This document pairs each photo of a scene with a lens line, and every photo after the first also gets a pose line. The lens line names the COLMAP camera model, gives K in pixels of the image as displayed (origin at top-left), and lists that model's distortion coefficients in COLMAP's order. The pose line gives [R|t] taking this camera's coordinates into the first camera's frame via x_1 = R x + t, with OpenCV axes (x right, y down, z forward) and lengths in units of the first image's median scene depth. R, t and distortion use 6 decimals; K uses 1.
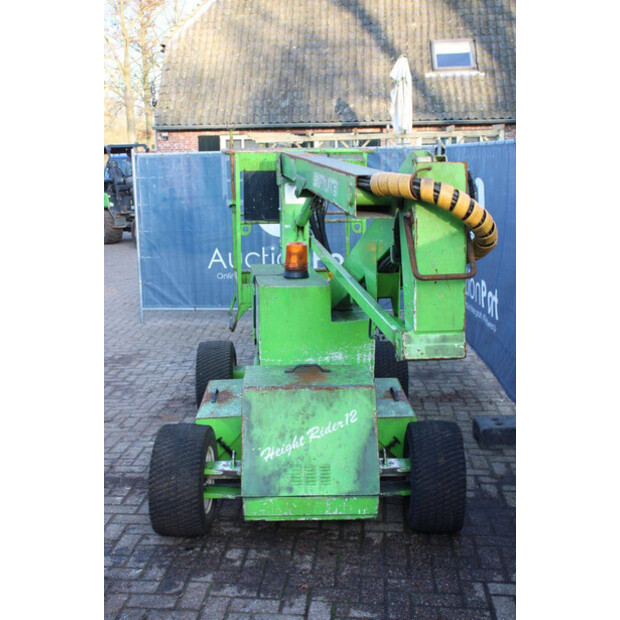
lens RADIAL K [[764.8, 0, 314.1], [0, 764.8, 311.7], [0, 0, 1]] dist [0.048244, 0.000000]
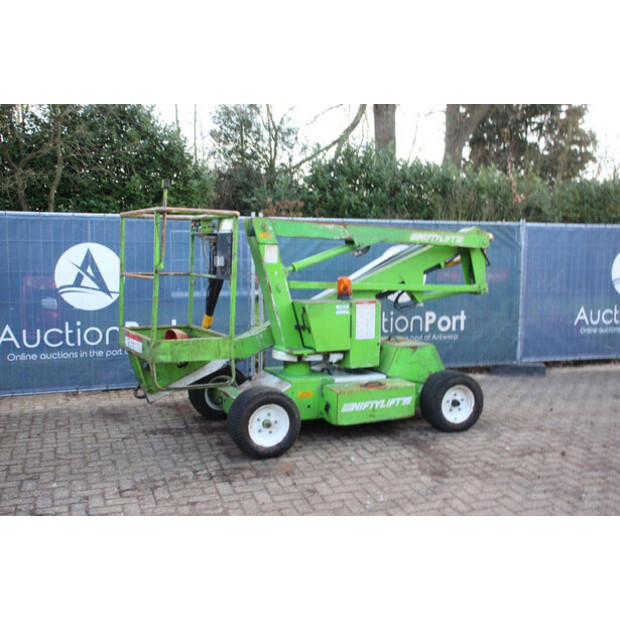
lens RADIAL K [[645.7, 0, 308.8], [0, 645.7, 306.5], [0, 0, 1]] dist [-0.050977, 0.000000]
pose [[-0.367860, -0.068539, 0.927352, -1.483017], [0.187258, 0.971389, 0.146075, -0.288616], [-0.910831, 0.227389, -0.344501, 1.854033]]
